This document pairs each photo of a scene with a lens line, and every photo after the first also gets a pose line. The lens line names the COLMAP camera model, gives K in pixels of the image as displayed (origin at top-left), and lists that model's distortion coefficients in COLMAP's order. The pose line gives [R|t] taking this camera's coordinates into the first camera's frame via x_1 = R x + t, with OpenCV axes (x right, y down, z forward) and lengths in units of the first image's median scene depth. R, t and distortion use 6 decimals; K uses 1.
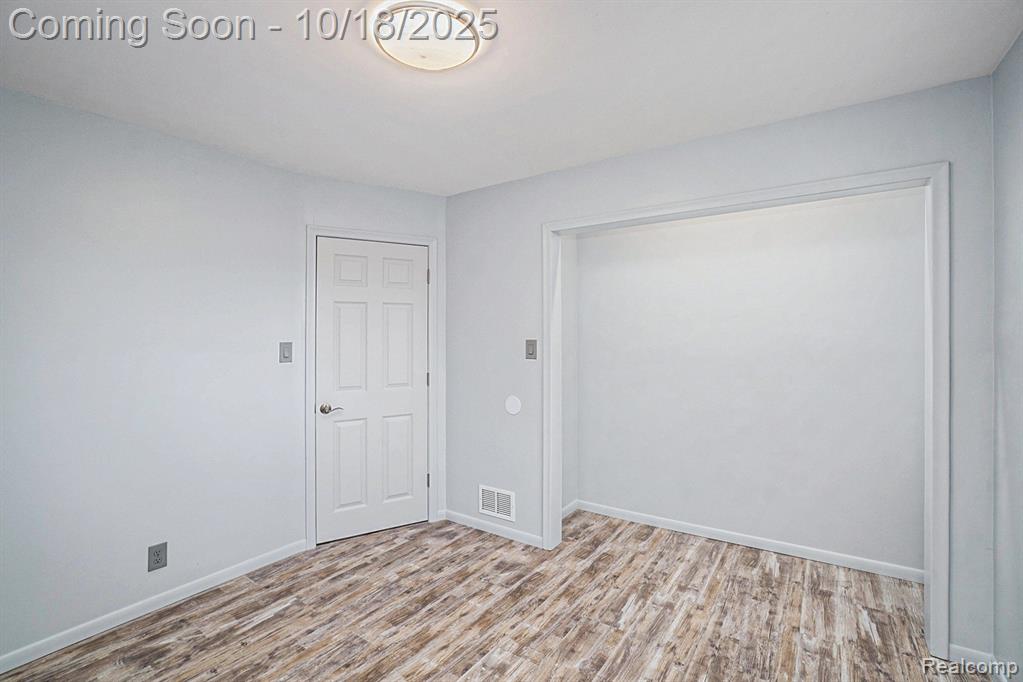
lens RADIAL K [[455.3, 0, 495.0], [0, 455.3, 326.4], [0, 0, 1]] dist [-0.028562, 0.006146]
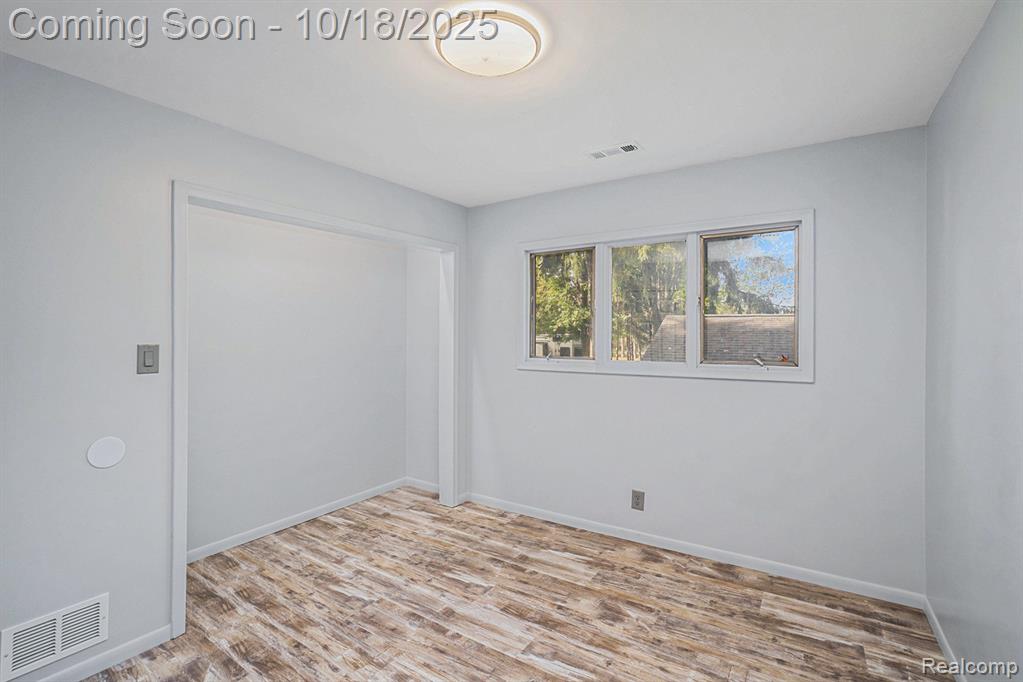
lens RADIAL K [[455.3, 0, 515.0], [0, 455.3, 333.4], [0, 0, 1]] dist [-0.028562, 0.006146]
pose [[0.013689, 0.004855, 0.999895, -0.689756], [-0.008788, 0.999950, -0.004735, 0.011980], [-0.999868, -0.008722, 0.013731, 0.534632]]
